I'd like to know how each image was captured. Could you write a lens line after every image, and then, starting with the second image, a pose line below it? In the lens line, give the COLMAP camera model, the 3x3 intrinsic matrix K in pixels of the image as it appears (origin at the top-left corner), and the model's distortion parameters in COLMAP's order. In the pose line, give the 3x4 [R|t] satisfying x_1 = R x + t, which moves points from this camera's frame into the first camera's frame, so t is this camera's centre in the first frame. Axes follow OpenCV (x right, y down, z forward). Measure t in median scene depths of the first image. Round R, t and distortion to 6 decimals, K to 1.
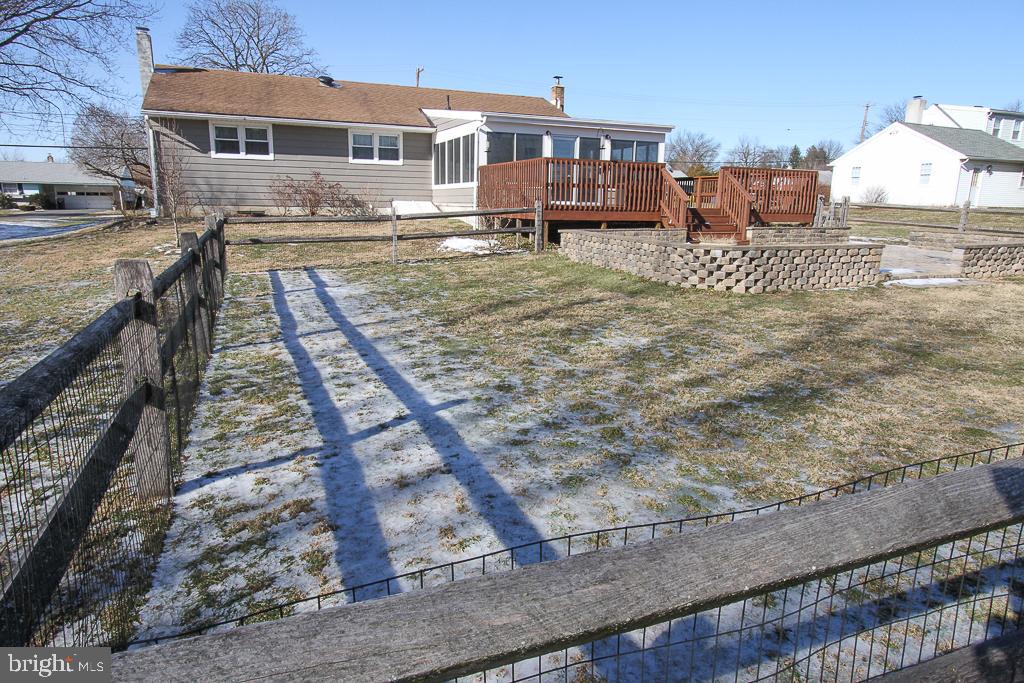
lens RADIAL K [[652.5, 0, 512.0], [0, 652.5, 343.8], [0, 0, 1]] dist [-0.005379, 0.001907]
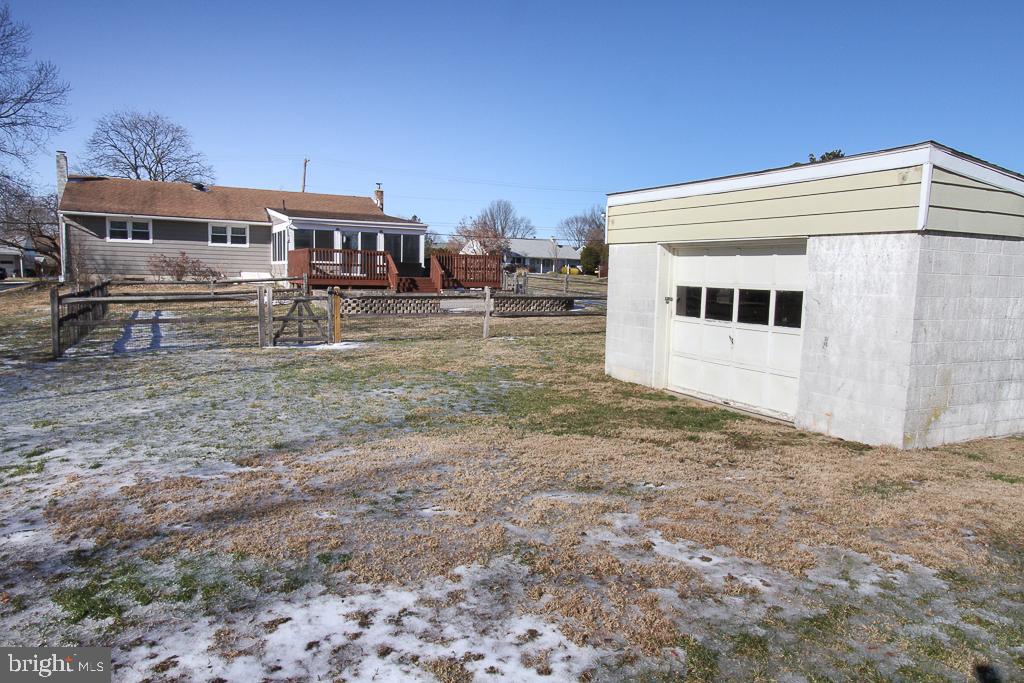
lens RADIAL K [[692.5, 0, 513.6], [0, 692.5, 338.2], [0, 0, 1]] dist [0.005110, -0.001123]
pose [[0.995511, -0.001166, 0.094634, 0.284872], [0.012579, 0.992682, -0.120098, 0.120665], [-0.093801, 0.120750, 0.988241, -0.567046]]
